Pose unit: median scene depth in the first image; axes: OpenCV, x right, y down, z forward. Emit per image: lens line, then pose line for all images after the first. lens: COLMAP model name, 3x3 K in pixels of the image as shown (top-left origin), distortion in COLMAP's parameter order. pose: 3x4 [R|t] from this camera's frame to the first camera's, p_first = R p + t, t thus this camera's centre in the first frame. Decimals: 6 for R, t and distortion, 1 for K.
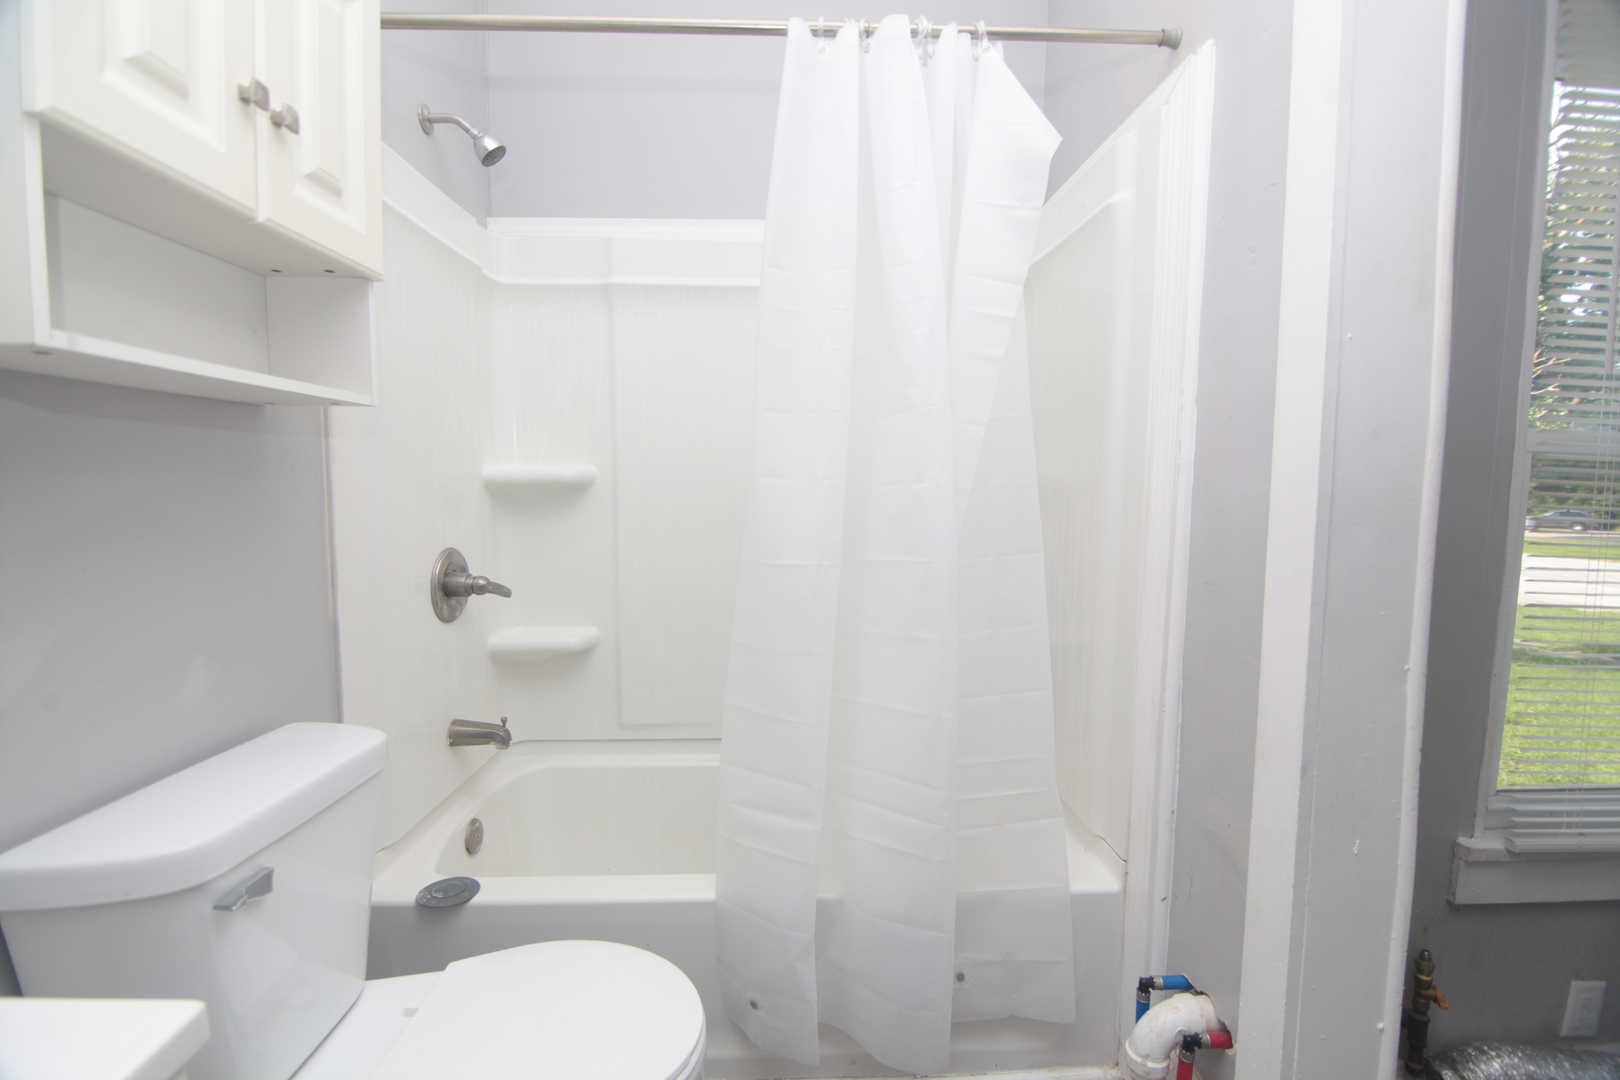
lens RADIAL K [[723.0, 0, 809.6], [0, 723.0, 542.1], [0, 0, 1]] dist [0.002071, -0.012153]
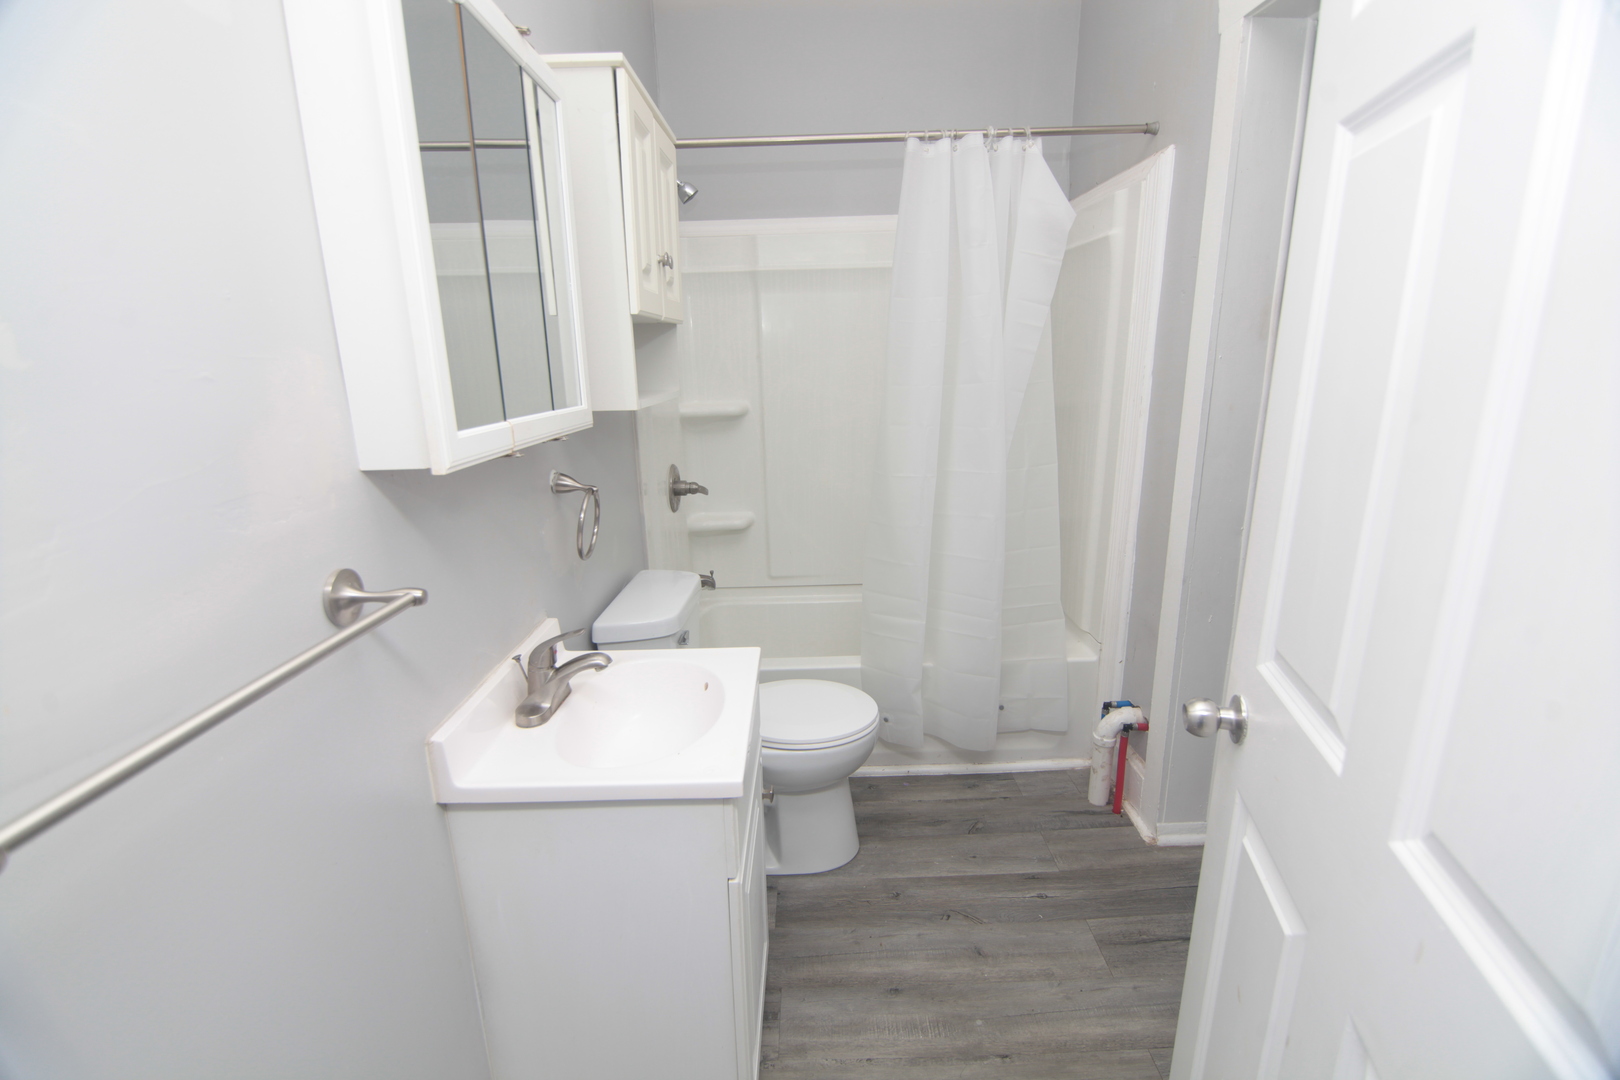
lens RADIAL K [[723.0, 0, 809.6], [0, 723.0, 542.1], [0, 0, 1]] dist [0.002071, -0.012153]
pose [[0.999109, -0.020673, -0.036806, -0.194401], [0.026800, 0.984266, 0.174650, -0.118295], [0.032617, -0.175481, 0.983942, -0.707984]]
